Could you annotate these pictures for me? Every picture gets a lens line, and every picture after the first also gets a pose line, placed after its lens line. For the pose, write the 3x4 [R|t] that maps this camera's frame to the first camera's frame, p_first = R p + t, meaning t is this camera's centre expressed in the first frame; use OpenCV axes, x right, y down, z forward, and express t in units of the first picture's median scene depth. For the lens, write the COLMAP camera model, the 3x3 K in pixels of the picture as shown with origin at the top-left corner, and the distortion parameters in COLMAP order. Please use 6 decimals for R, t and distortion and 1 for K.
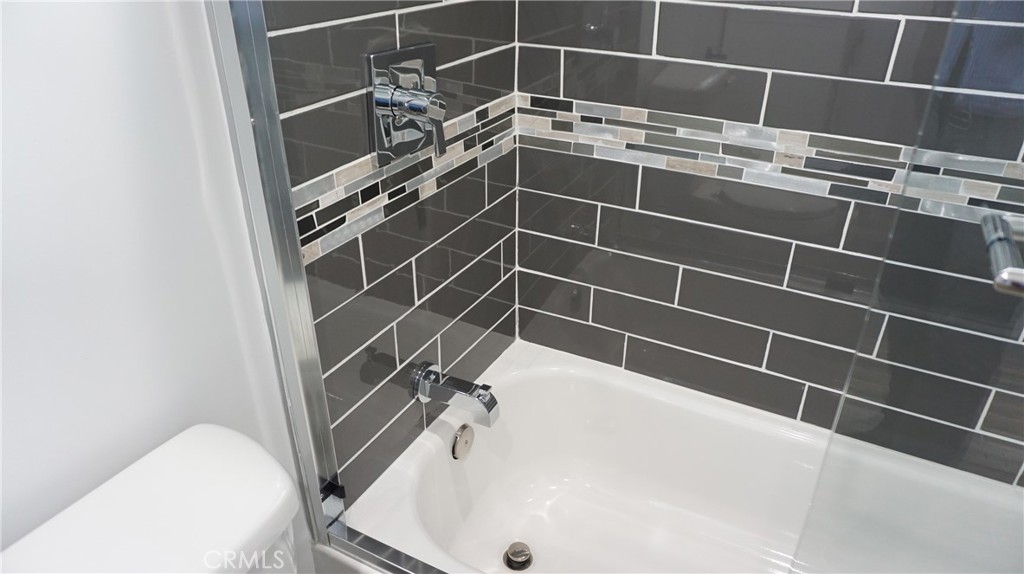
lens RADIAL K [[682.1, 0, 534.5], [0, 682.1, 292.8], [0, 0, 1]] dist [-0.047438, 0.035523]
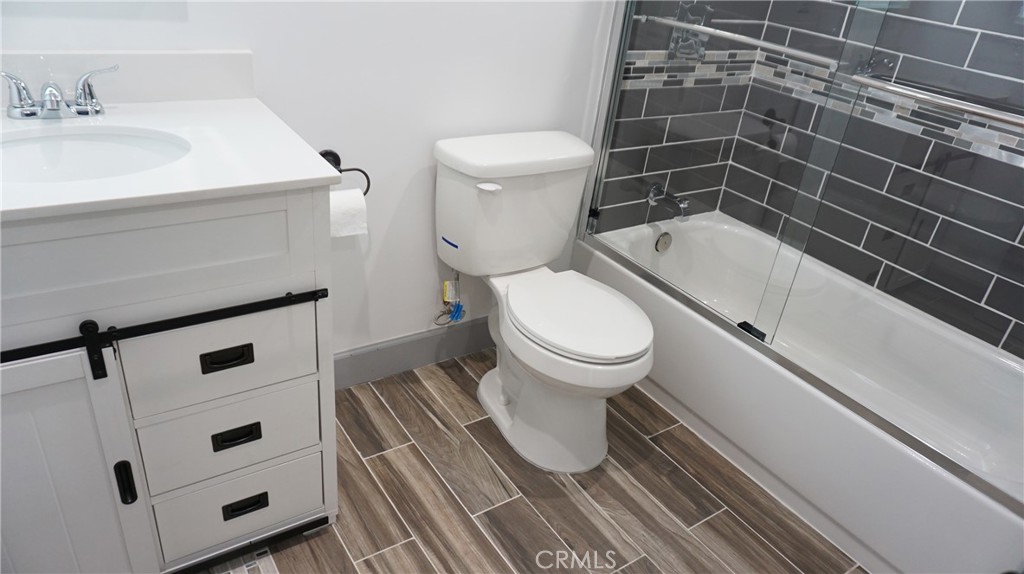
lens RADIAL K [[682.1, 0, 527.2], [0, 682.1, 293.8], [0, 0, 1]] dist [-0.047438, 0.035523]
pose [[0.881716, 0.303444, -0.361245, 0.289571], [-0.313388, 0.949075, 0.032310, 0.458531], [0.352653, 0.084722, 0.931911, -0.816611]]
